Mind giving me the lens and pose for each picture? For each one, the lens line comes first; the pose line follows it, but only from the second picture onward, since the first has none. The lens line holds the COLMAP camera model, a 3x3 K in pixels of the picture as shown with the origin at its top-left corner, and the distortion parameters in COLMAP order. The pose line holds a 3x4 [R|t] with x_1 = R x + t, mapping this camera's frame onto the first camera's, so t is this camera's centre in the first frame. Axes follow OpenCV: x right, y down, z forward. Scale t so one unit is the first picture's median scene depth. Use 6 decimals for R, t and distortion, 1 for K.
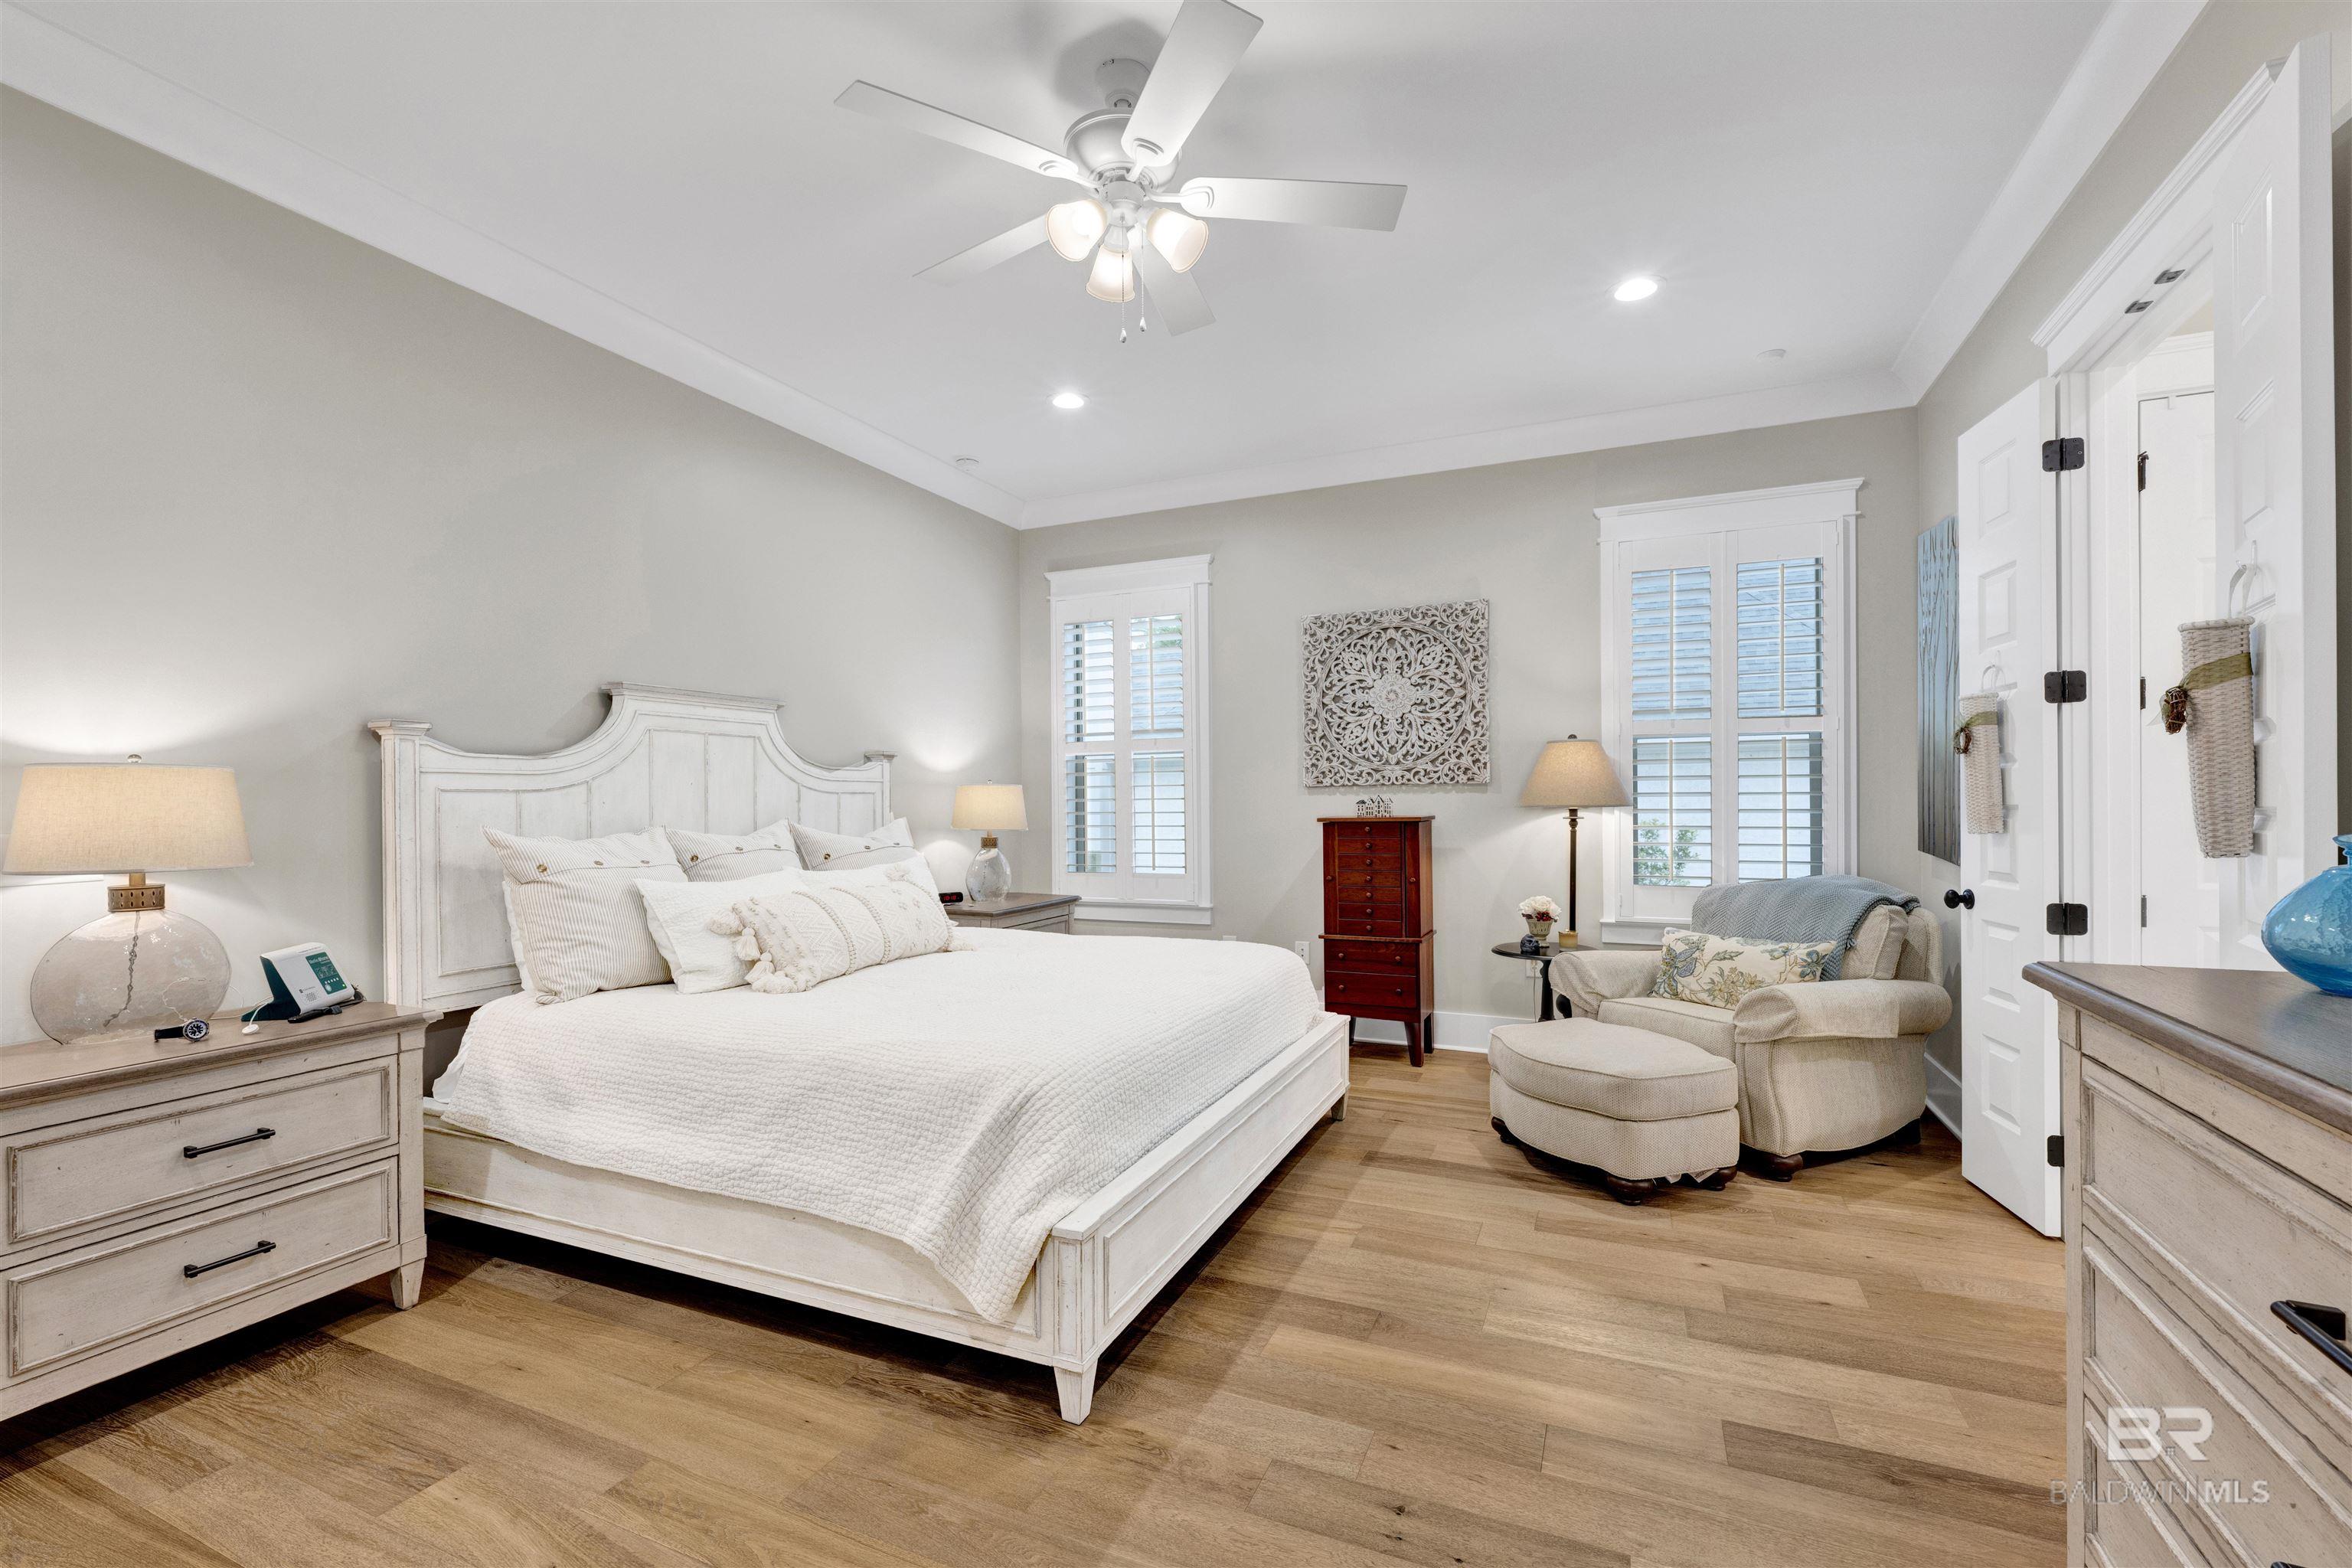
lens RADIAL K [[975.9, 0, 1219.8], [0, 975.9, 794.5], [0, 0, 1]] dist [0.000487, -0.000123]
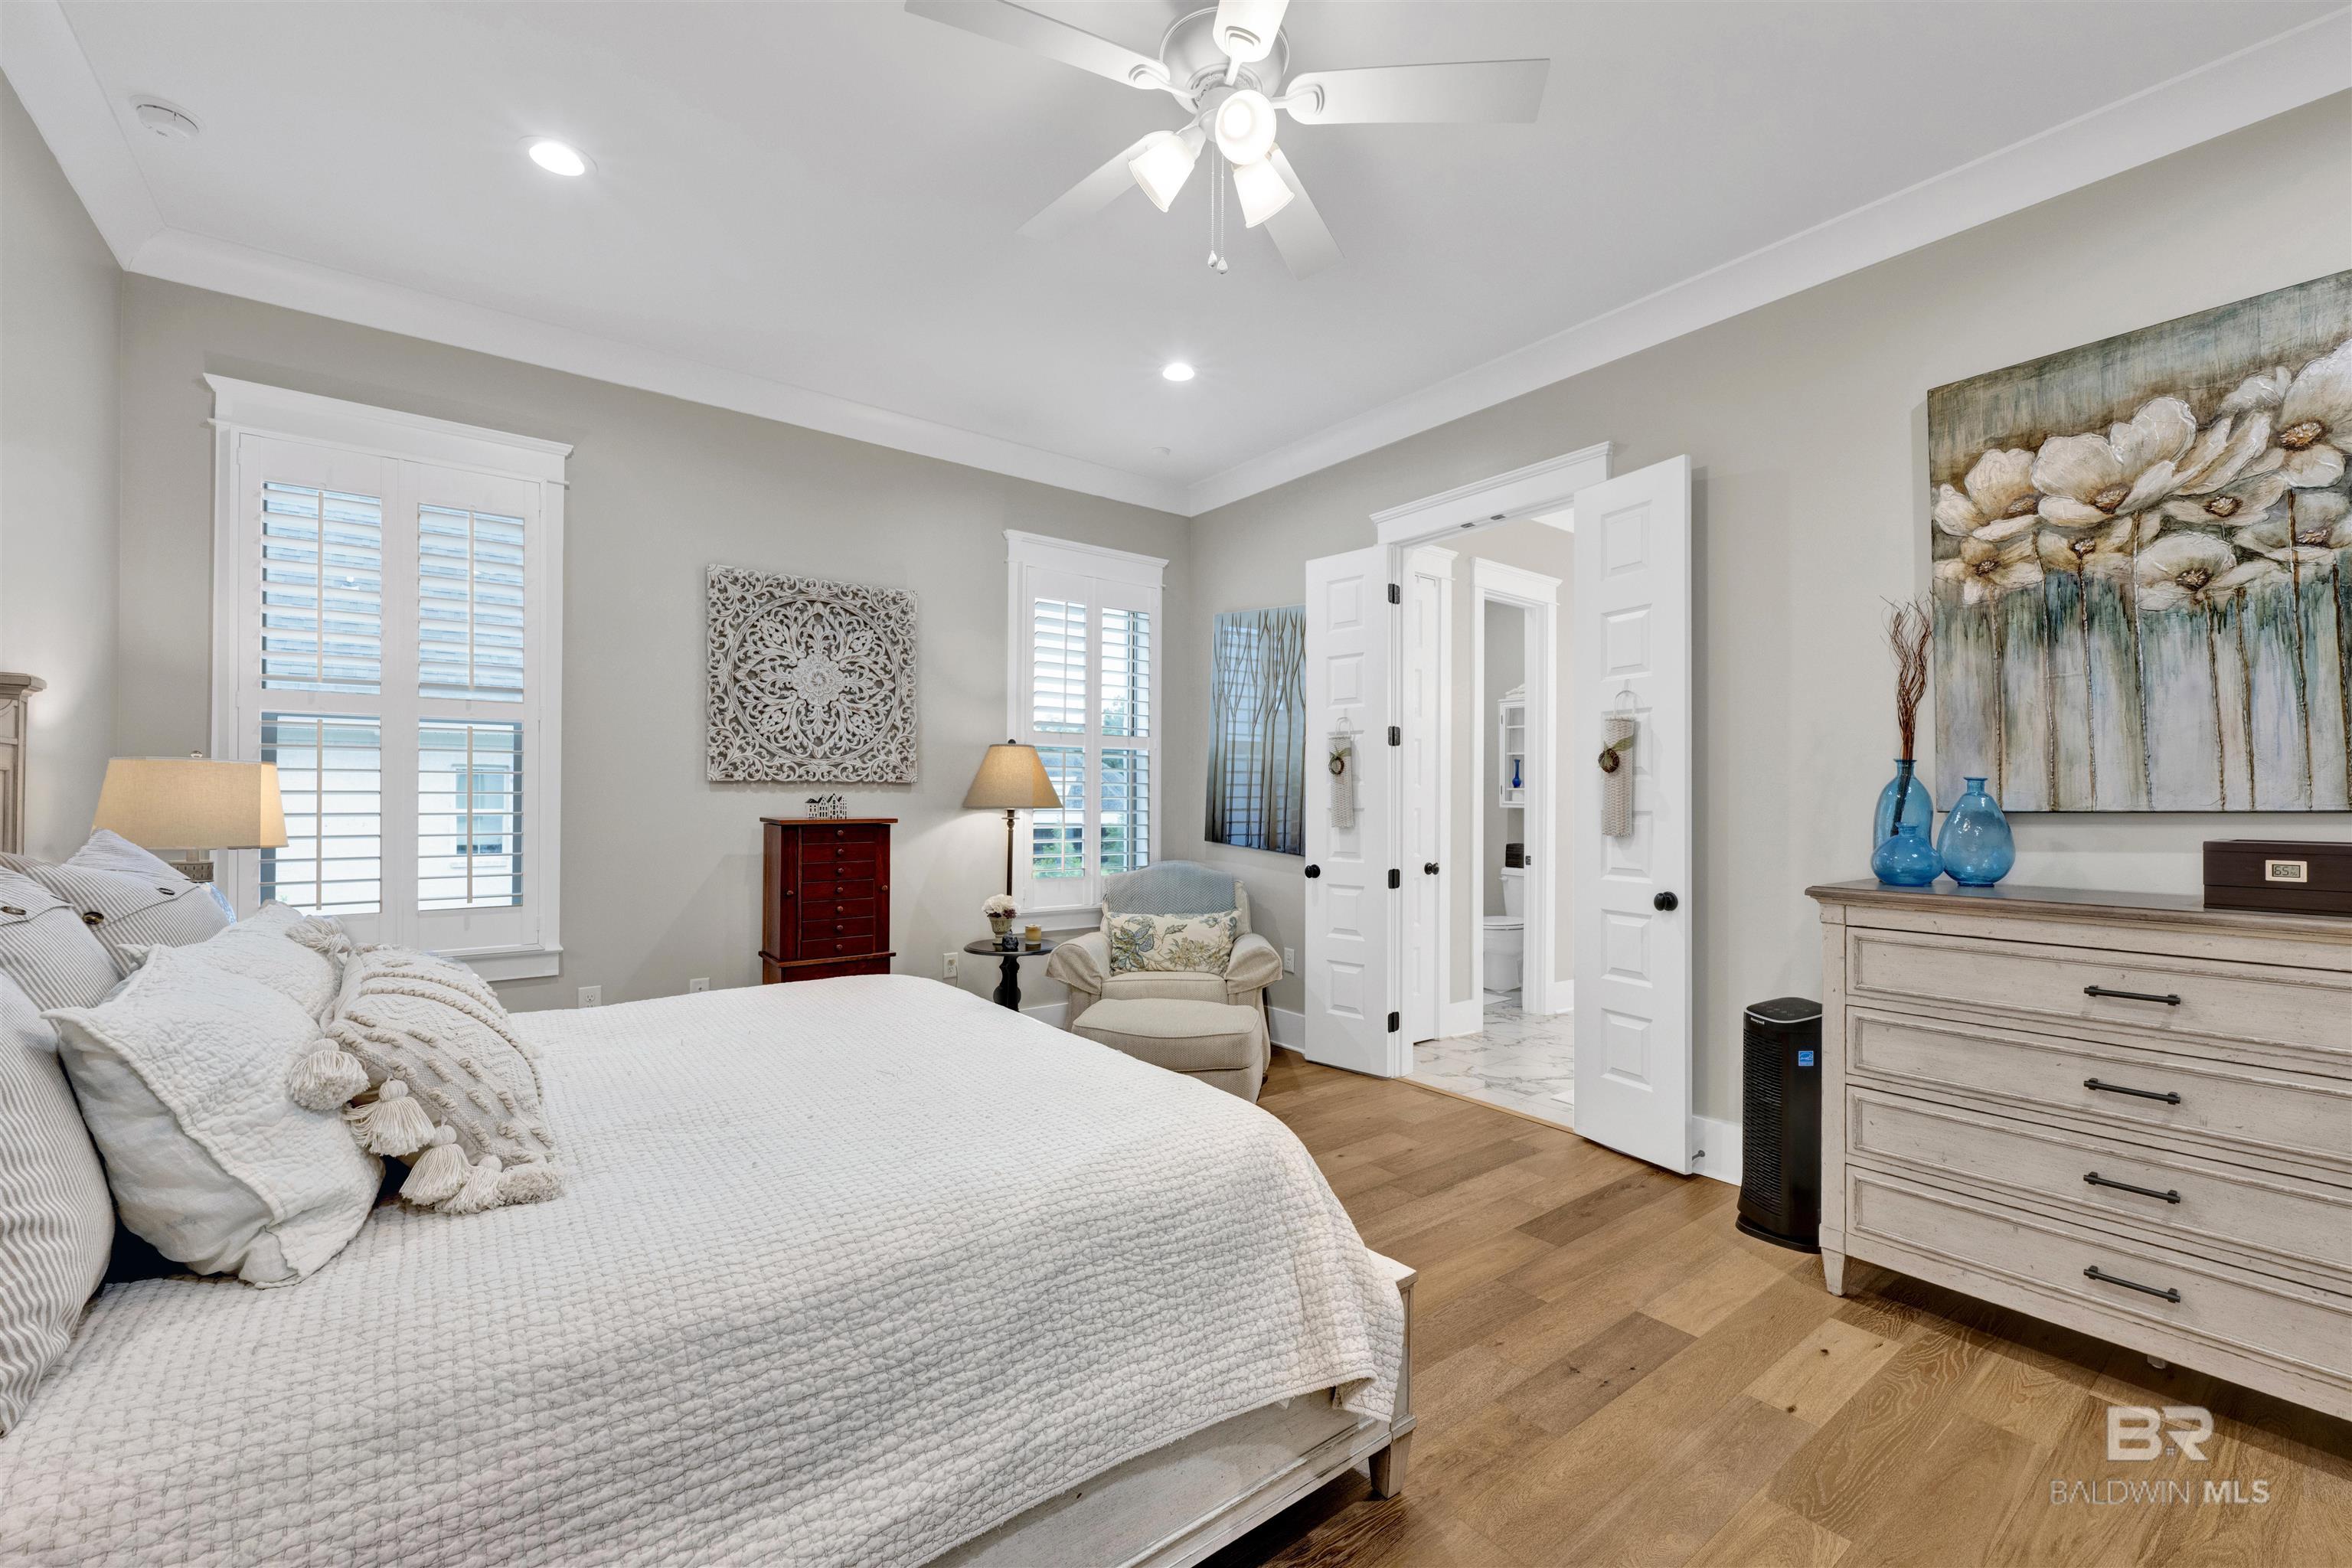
lens RADIAL K [[969.9, 0, 1176.0], [0, 969.9, 784.0], [0, 0, 1]] dist [-0.001173, -0.000168]
pose [[0.500481, 0.025345, 0.865377, -0.418911], [-0.015396, 0.999674, -0.020374, 0.004965], [-0.865611, -0.003127, 0.500708, 0.294428]]
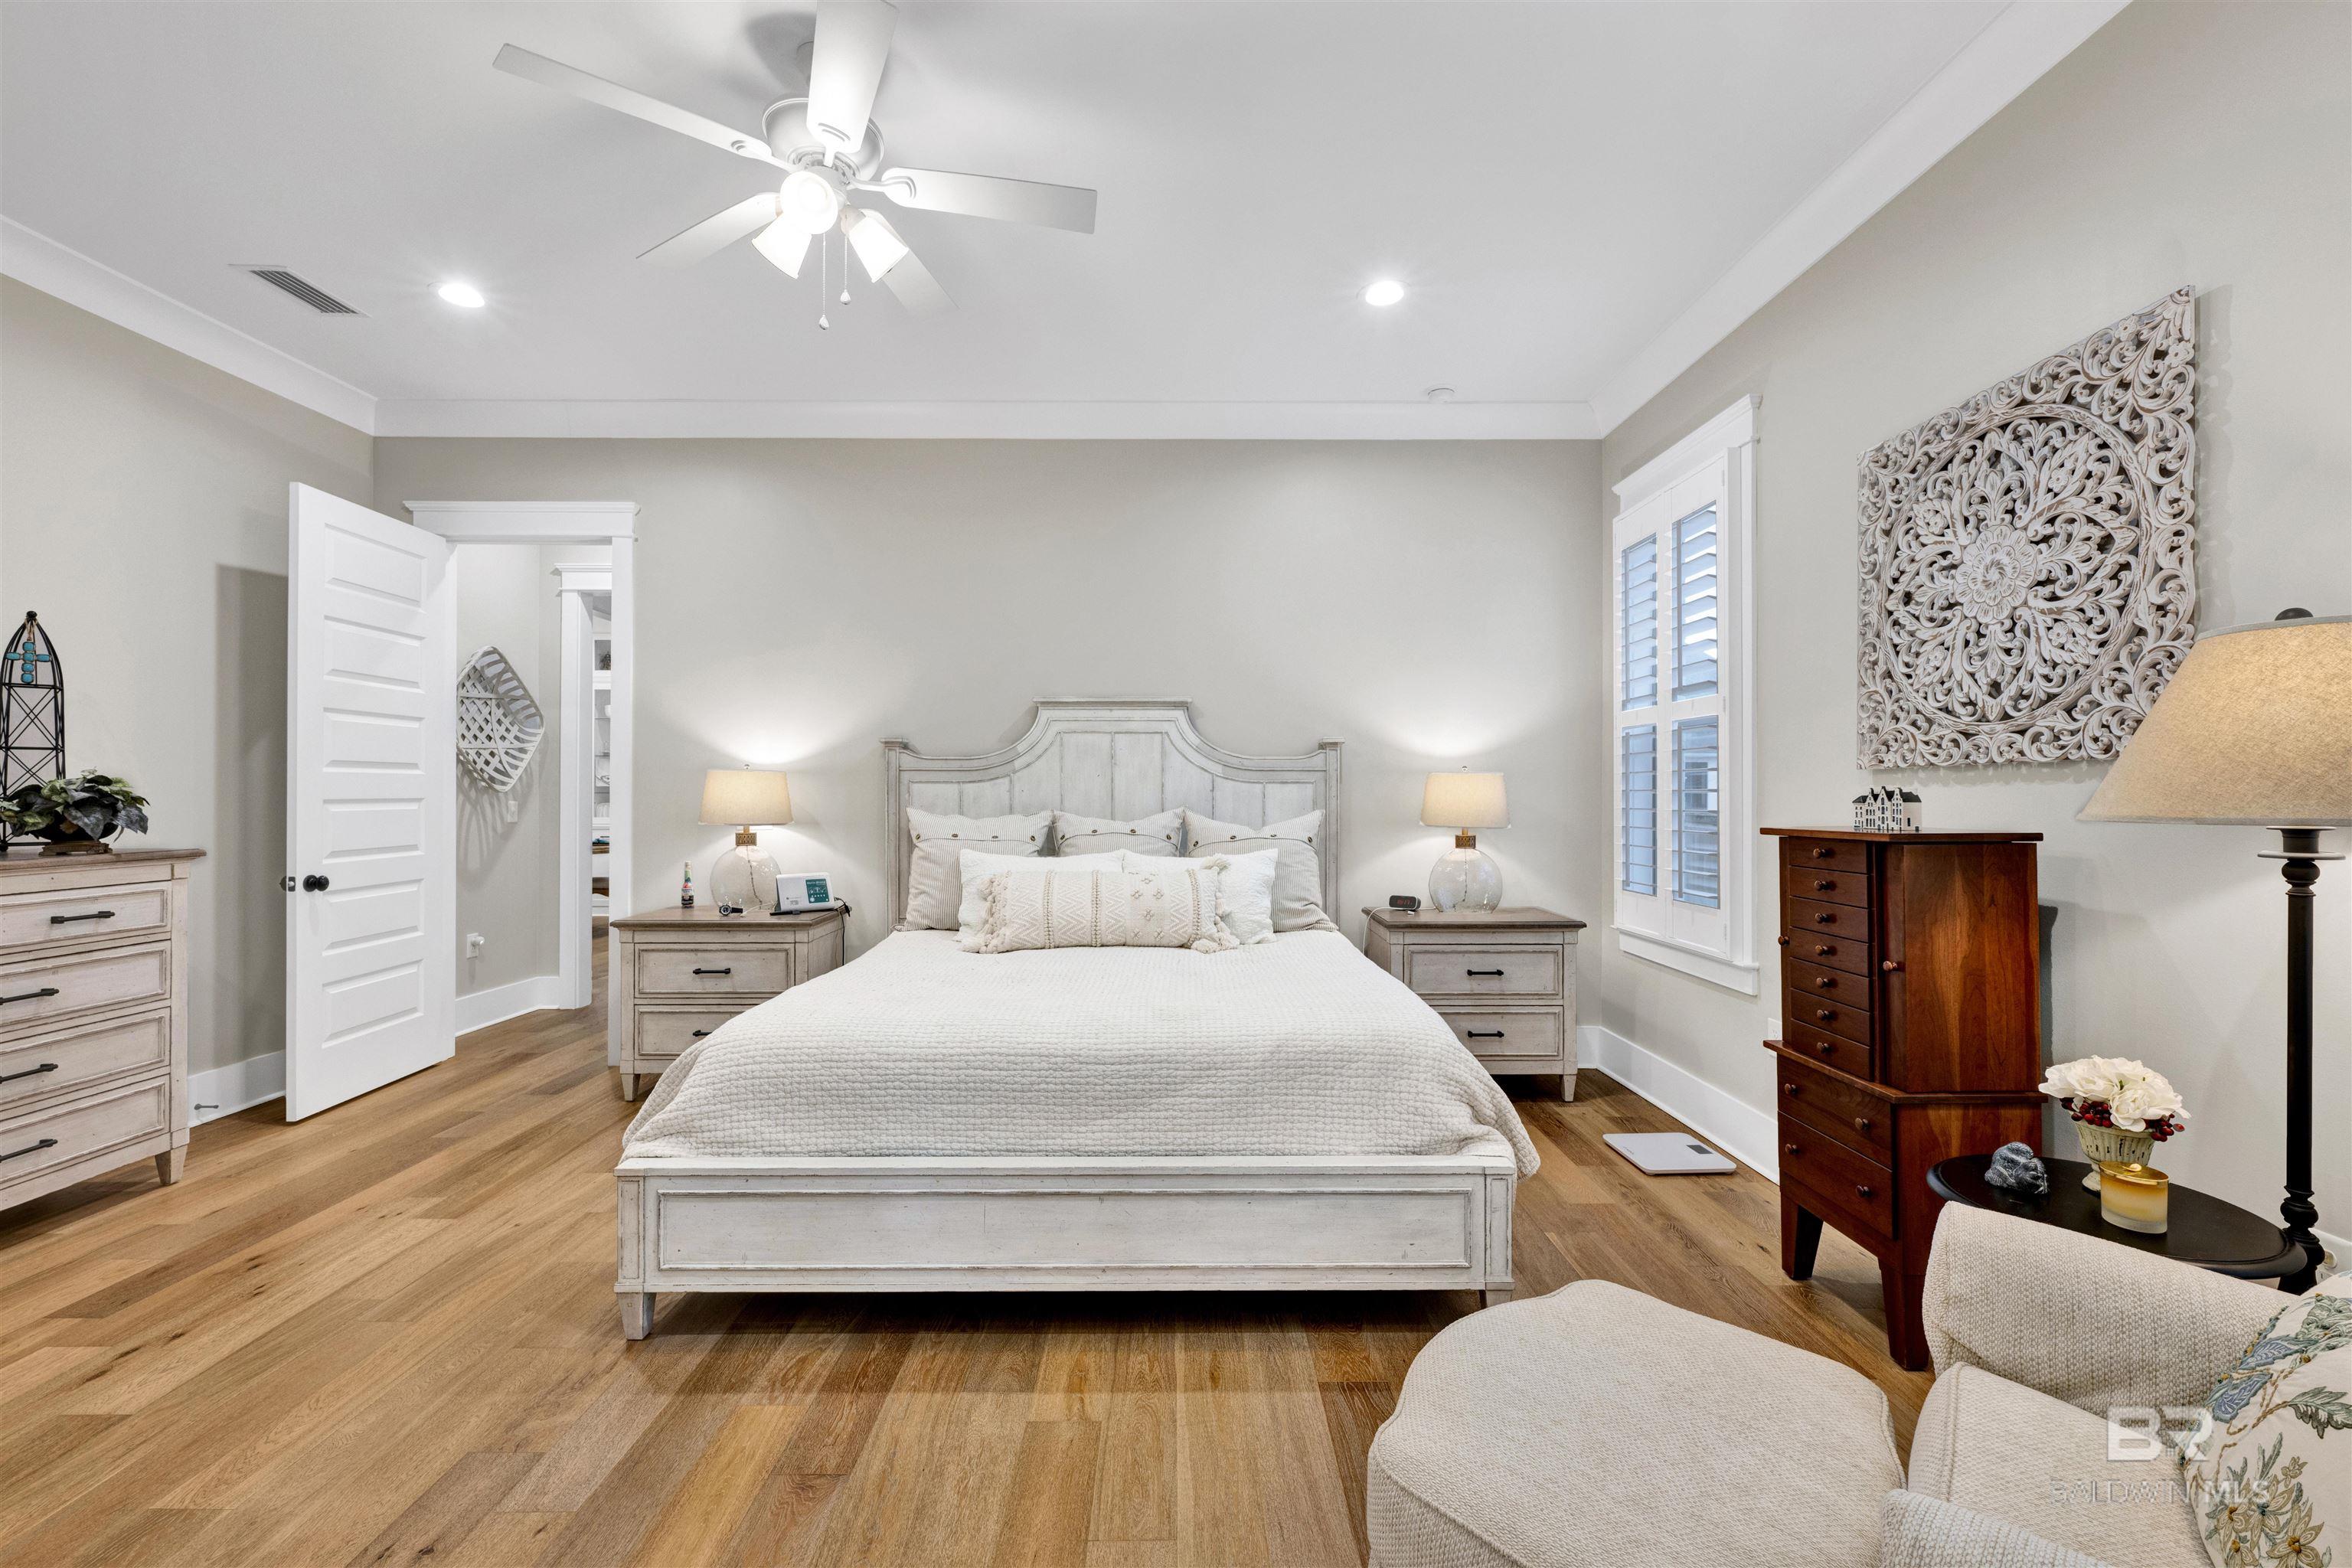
lens RADIAL K [[1045.3, 0, 1233.5], [0, 1045.3, 779.2], [0, 0, 1]] dist [-0.001944, -0.000308]
pose [[0.384253, -0.002587, -0.923224, 0.508022], [0.002661, 0.999995, -0.001695, -0.002786], [0.923224, -0.001805, 0.384258, 0.478413]]
